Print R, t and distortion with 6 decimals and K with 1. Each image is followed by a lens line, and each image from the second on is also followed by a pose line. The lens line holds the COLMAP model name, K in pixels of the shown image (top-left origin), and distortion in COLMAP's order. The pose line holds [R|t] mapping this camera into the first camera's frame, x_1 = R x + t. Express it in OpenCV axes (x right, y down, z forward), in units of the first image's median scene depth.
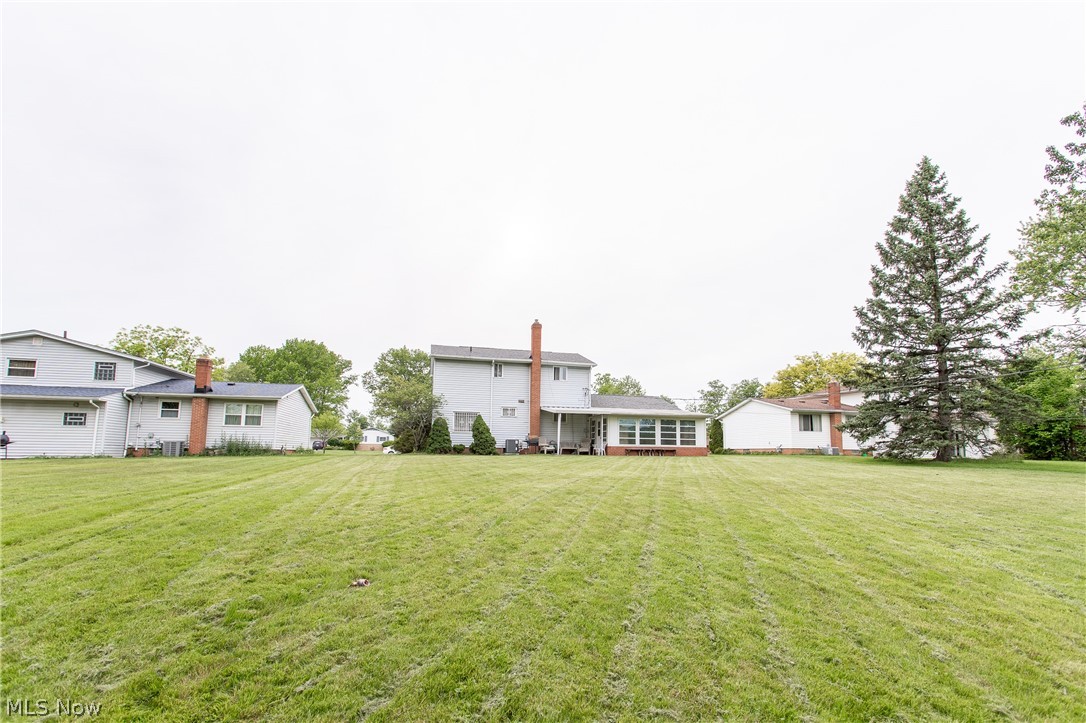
lens RADIAL K [[532.6, 0, 517.6], [0, 532.6, 344.0], [0, 0, 1]] dist [0.000100, 0.000184]
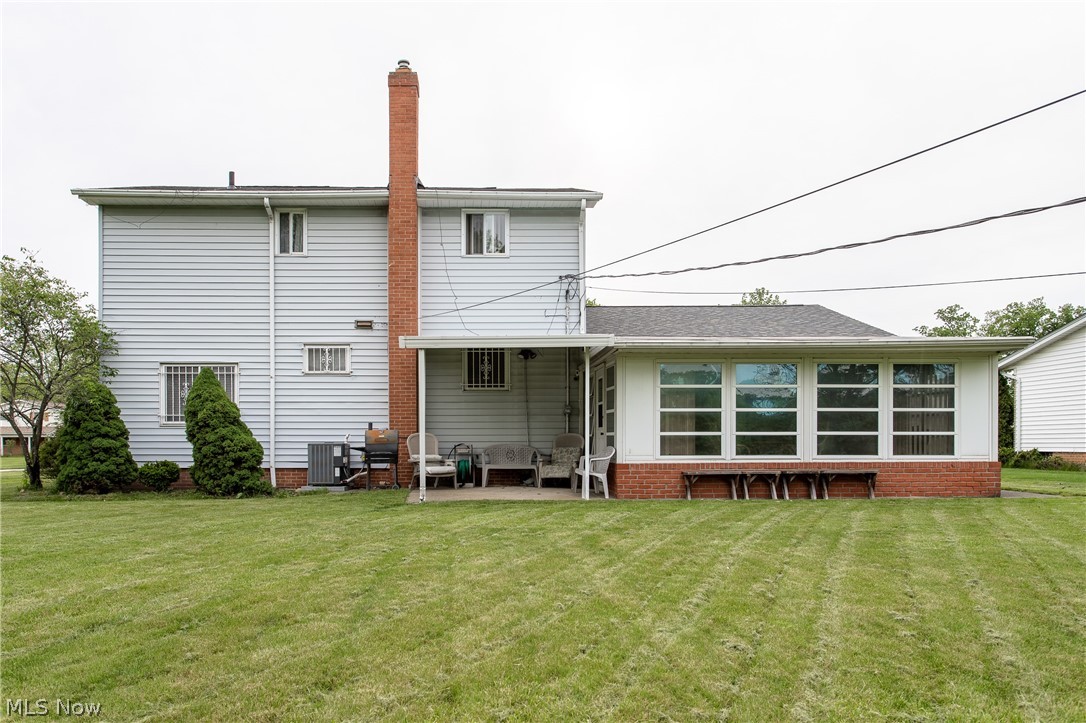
lens RADIAL K [[677.7, 0, 543.0], [0, 677.7, 361.5], [0, 0, 1]] dist [0.005884, 0.001109]
pose [[0.986618, -0.034332, -0.159394, 0.185222], [0.048394, 0.995189, 0.085190, 0.103925], [0.155702, -0.091764, 0.983532, 0.633896]]
